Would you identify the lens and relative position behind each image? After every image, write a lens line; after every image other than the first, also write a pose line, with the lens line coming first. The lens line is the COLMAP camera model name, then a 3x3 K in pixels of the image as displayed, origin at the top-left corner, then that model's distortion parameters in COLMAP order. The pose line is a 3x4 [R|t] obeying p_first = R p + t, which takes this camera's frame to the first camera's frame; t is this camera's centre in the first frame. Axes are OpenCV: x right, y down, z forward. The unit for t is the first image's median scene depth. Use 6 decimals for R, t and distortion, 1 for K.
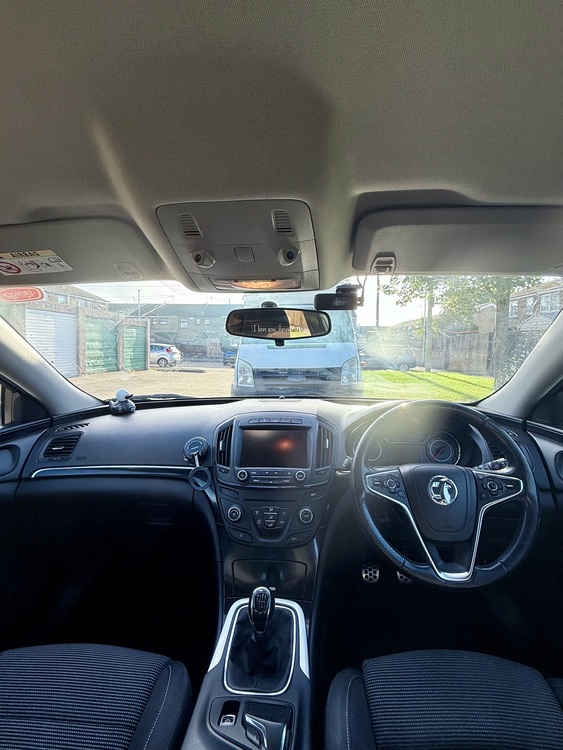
lens RADIAL K [[343.1, 0, 281.5], [0, 343.1, 375.0], [0, 0, 1]] dist [-0.009187, -0.000034]
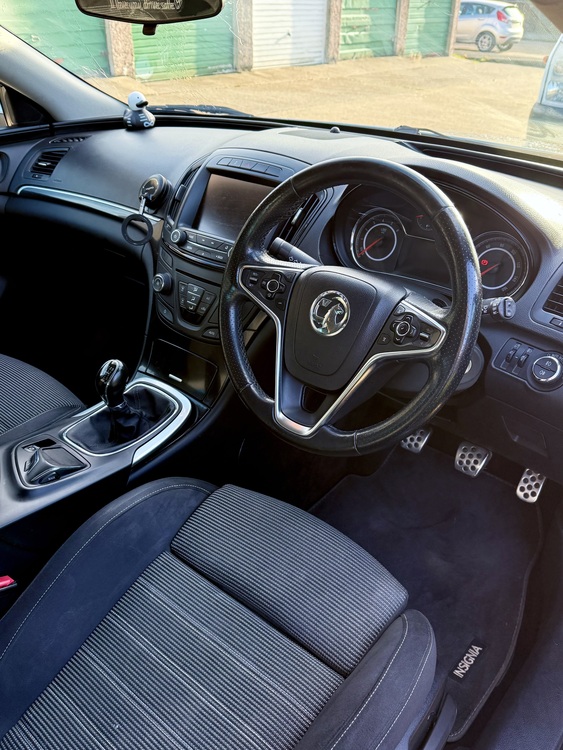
lens RADIAL K [[626.8, 0, 281.5], [0, 626.8, 375.0], [0, 0, 1]] dist [0.143286, -0.277610]
pose [[0.790859, 0.307668, -0.529039, 0.539843], [-0.048102, 0.893020, 0.447438, -0.033671], [0.610105, -0.328413, 0.721053, 0.049509]]
